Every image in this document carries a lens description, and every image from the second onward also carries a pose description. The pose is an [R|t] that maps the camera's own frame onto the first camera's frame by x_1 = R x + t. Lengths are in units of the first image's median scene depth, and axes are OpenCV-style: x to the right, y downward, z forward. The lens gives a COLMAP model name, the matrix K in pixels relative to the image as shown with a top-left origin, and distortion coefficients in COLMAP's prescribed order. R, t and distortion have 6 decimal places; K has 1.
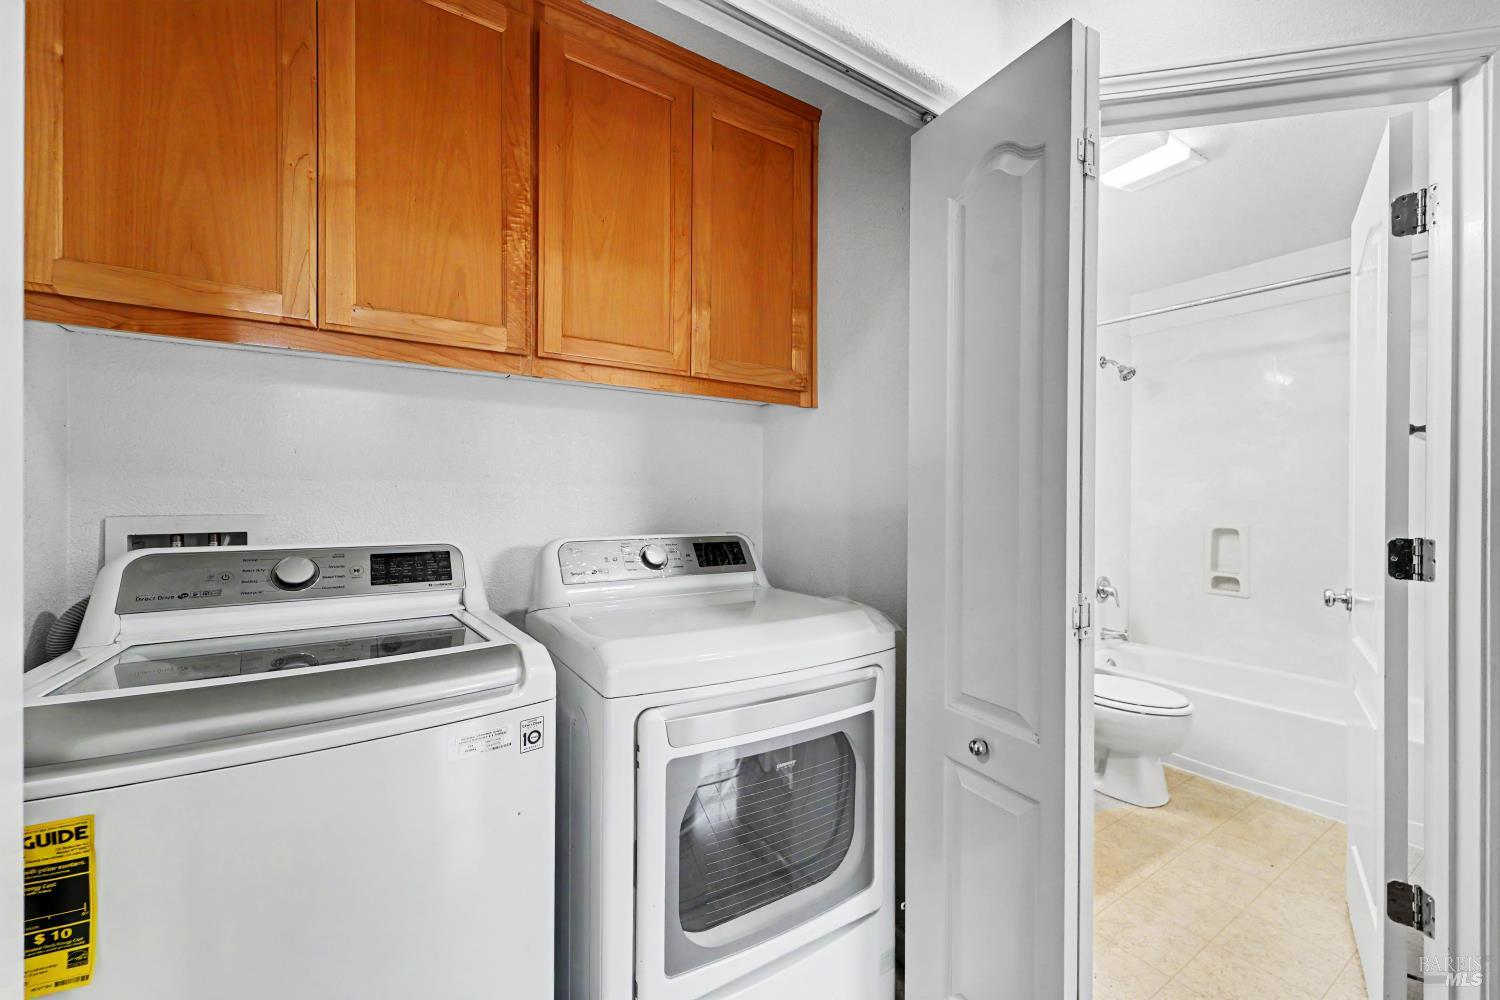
lens RADIAL K [[602.0, 0, 755.0], [0, 602.0, 498.5], [0, 0, 1]] dist [0.004965, -0.002346]
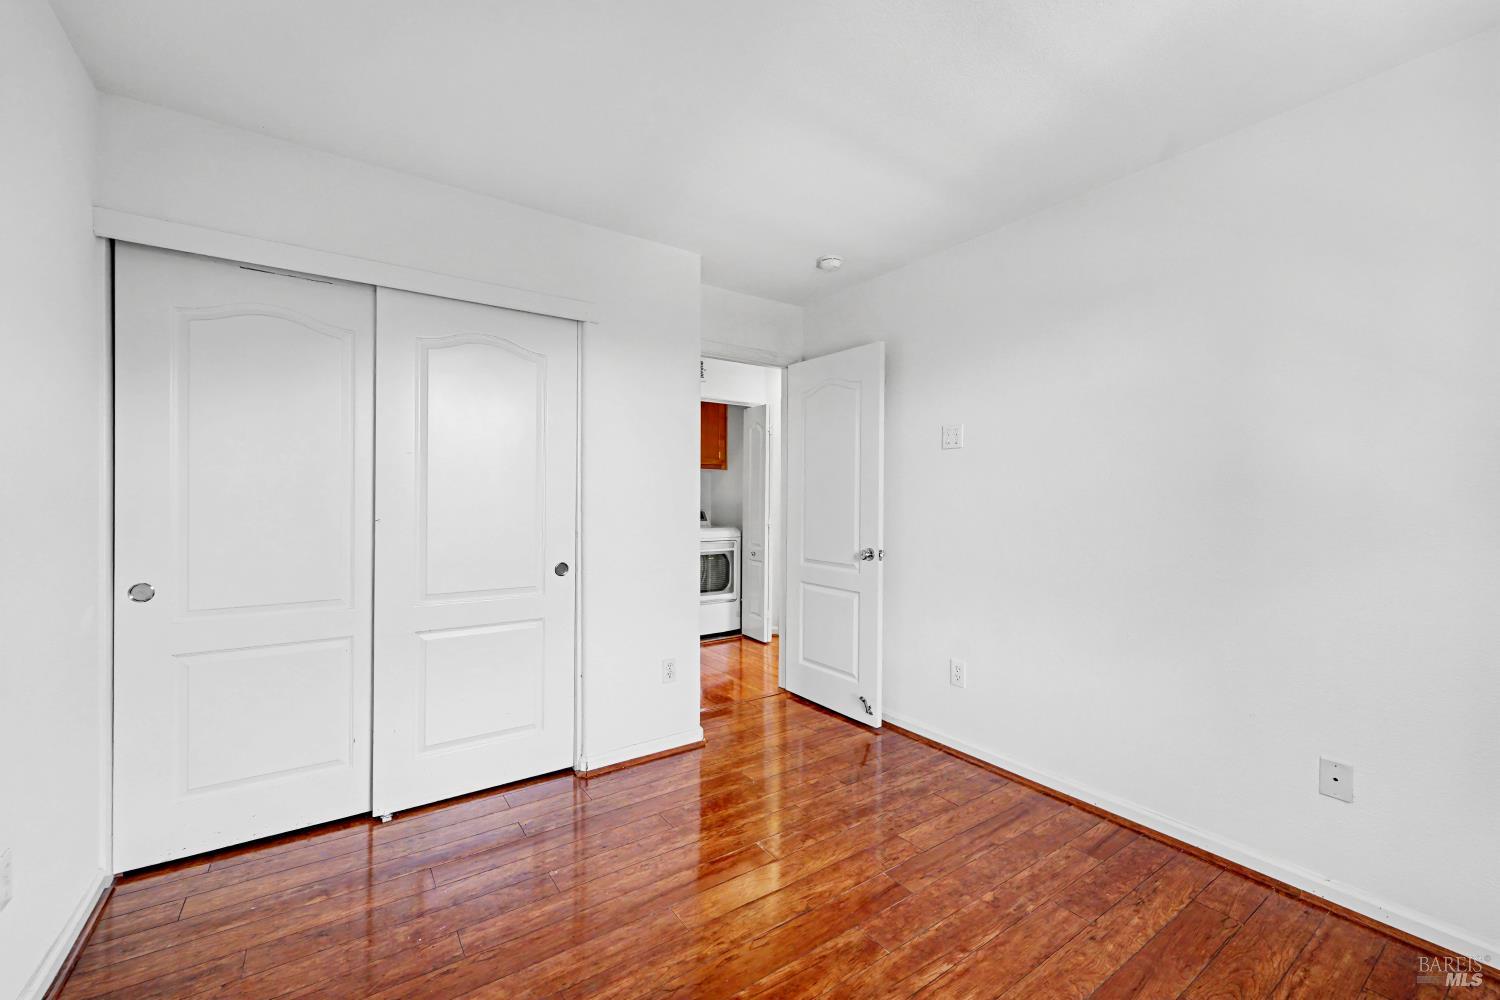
lens RADIAL K [[608.0, 0, 750.0], [0, 608.0, 500.0], [0, 0, 1]] dist [-0.001415, -0.000377]
pose [[0.999162, 0.003251, 0.040799, 0.133633], [-0.003813, 0.999899, 0.013708, -0.052854], [-0.040750, -0.013852, 0.999073, -3.141416]]
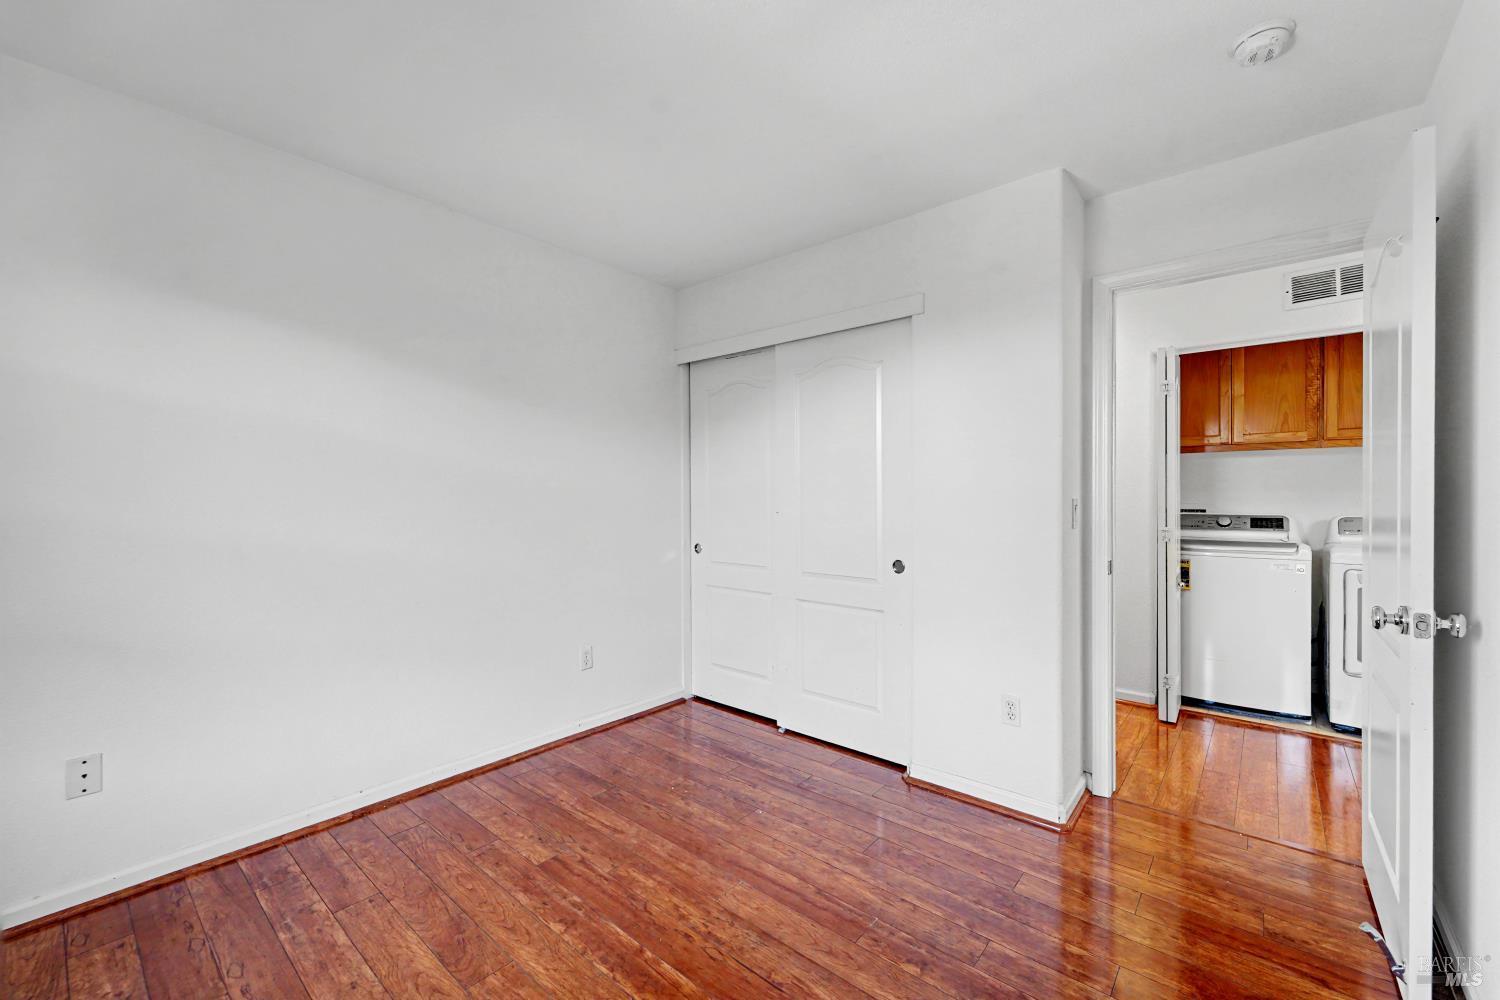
lens RADIAL K [[602.0, 0, 755.0], [0, 602.0, 498.5], [0, 0, 1]] dist [0.004965, -0.002346]
pose [[0.291907, 0.004012, -0.956438, 1.442270], [0.010333, 0.999920, 0.007348, -0.043955], [0.956391, -0.012028, 0.291842, -2.123986]]
